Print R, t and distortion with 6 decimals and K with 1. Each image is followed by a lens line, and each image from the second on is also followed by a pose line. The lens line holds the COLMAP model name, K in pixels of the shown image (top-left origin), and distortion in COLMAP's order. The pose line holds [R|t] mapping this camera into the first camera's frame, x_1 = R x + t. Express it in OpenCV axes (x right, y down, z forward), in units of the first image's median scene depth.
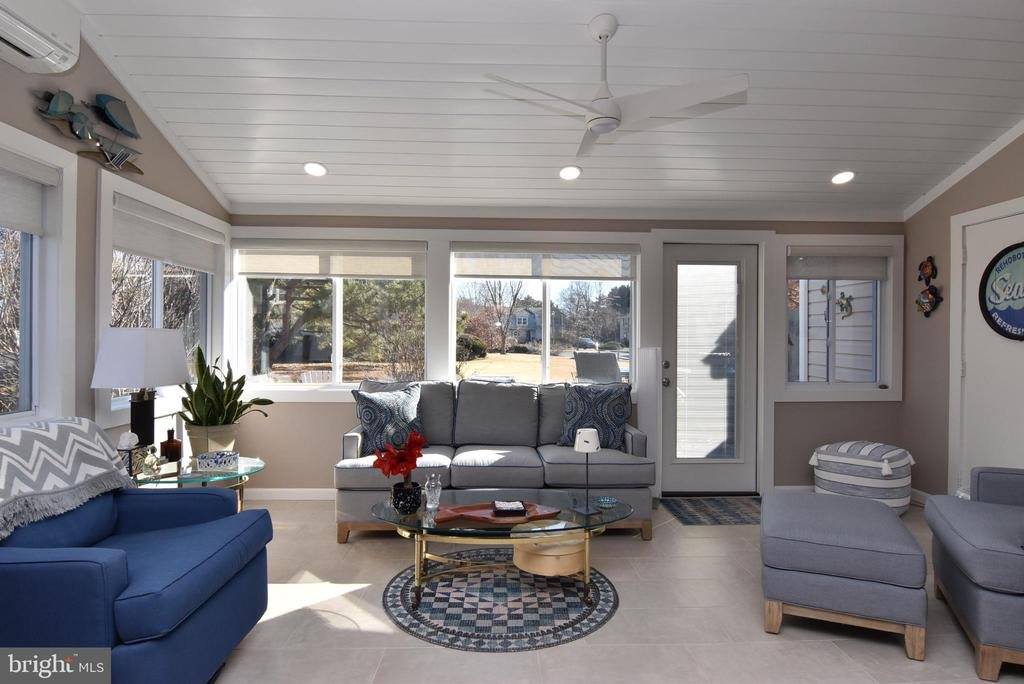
lens RADIAL K [[546.0, 0, 512.0], [0, 546.0, 342.0], [0, 0, 1]] dist [0.003601, -0.017825]
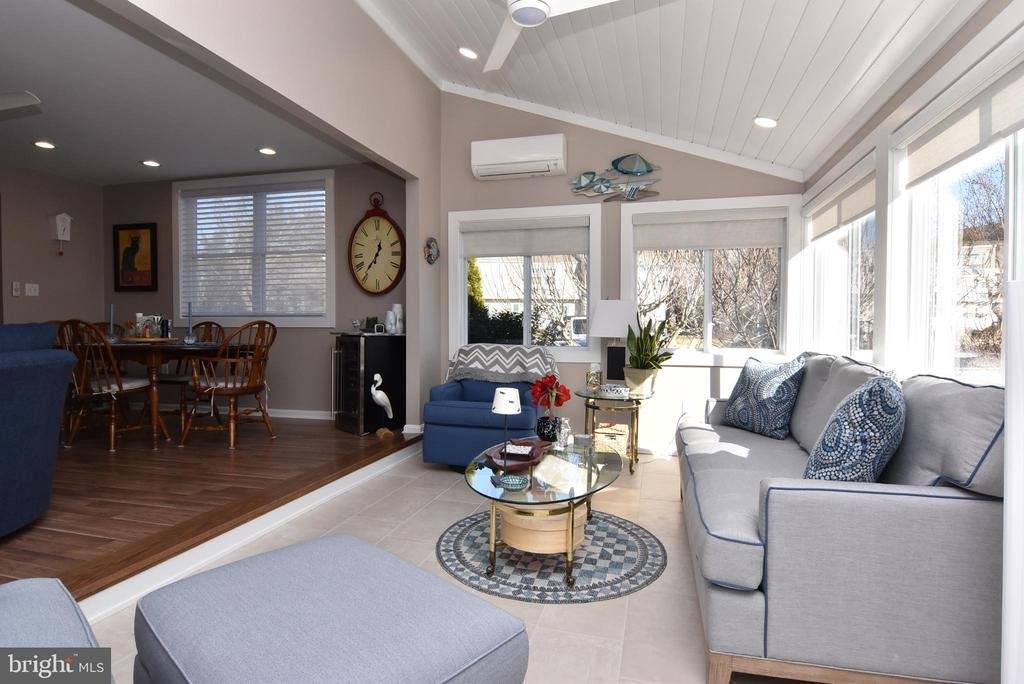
lens RADIAL K [[546.0, 0, 512.0], [0, 546.0, 342.0], [0, 0, 1]] dist [0.003601, -0.017825]
pose [[-0.298351, 0.027823, -0.954051, 0.717235], [-0.008365, 0.999460, 0.031763, 0.036561], [0.954420, 0.017457, -0.297957, 0.926107]]
